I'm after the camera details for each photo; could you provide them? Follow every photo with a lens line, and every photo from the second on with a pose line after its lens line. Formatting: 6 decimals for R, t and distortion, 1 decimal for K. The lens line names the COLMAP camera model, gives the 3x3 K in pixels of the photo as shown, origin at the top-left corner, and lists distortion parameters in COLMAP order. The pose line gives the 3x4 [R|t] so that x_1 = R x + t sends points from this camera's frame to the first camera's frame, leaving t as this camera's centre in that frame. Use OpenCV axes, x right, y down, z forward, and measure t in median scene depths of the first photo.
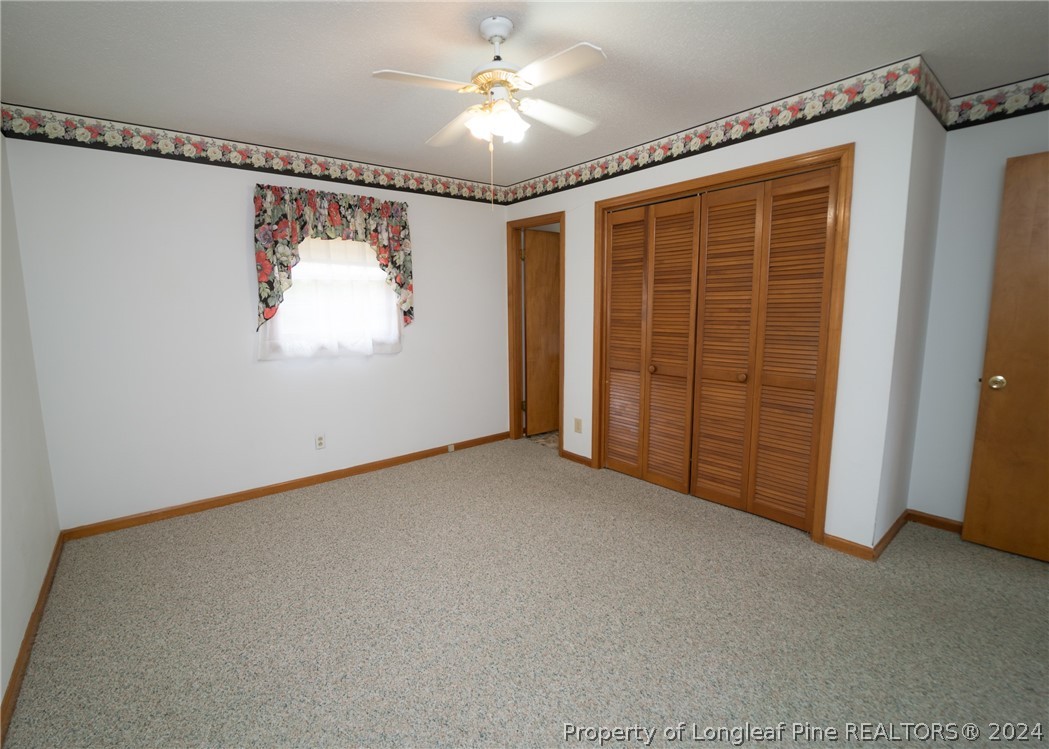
lens RADIAL K [[467.4, 0, 522.8], [0, 467.4, 368.4], [0, 0, 1]] dist [-0.002134, -0.000583]
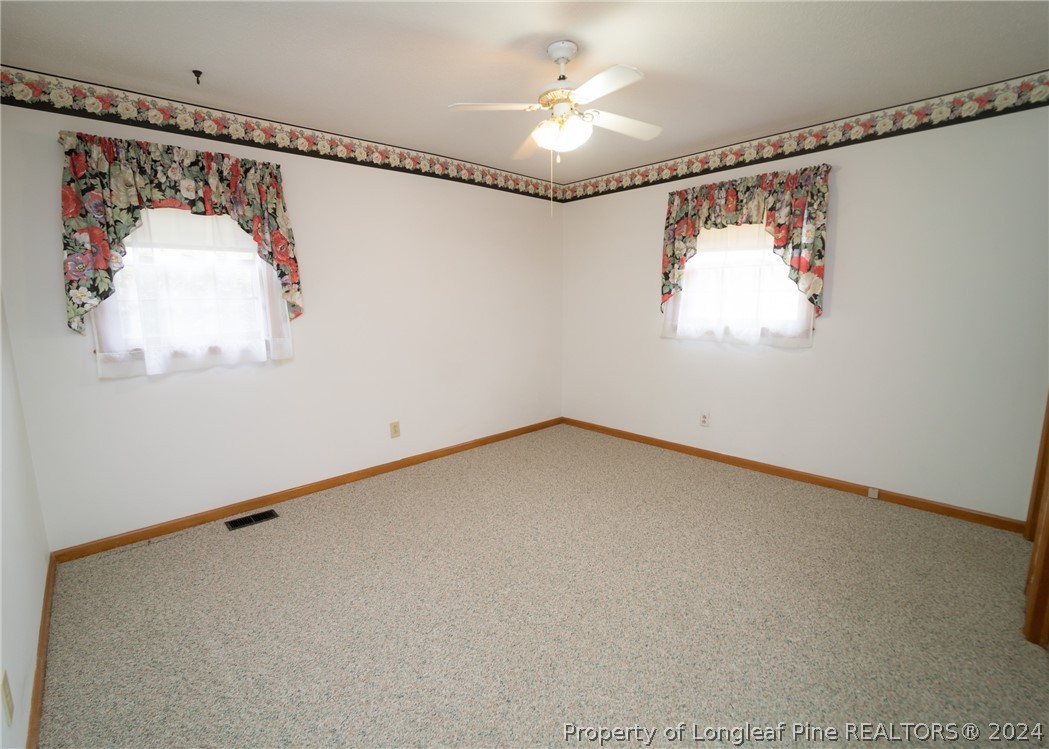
lens RADIAL K [[509.4, 0, 524.1], [0, 509.4, 390.2], [0, 0, 1]] dist [-0.017369, 0.000138]
pose [[0.053637, 0.190442, -0.980232, 0.727035], [-0.125944, 0.975096, 0.182553, -0.076500], [0.990586, 0.113663, 0.076286, 0.522393]]
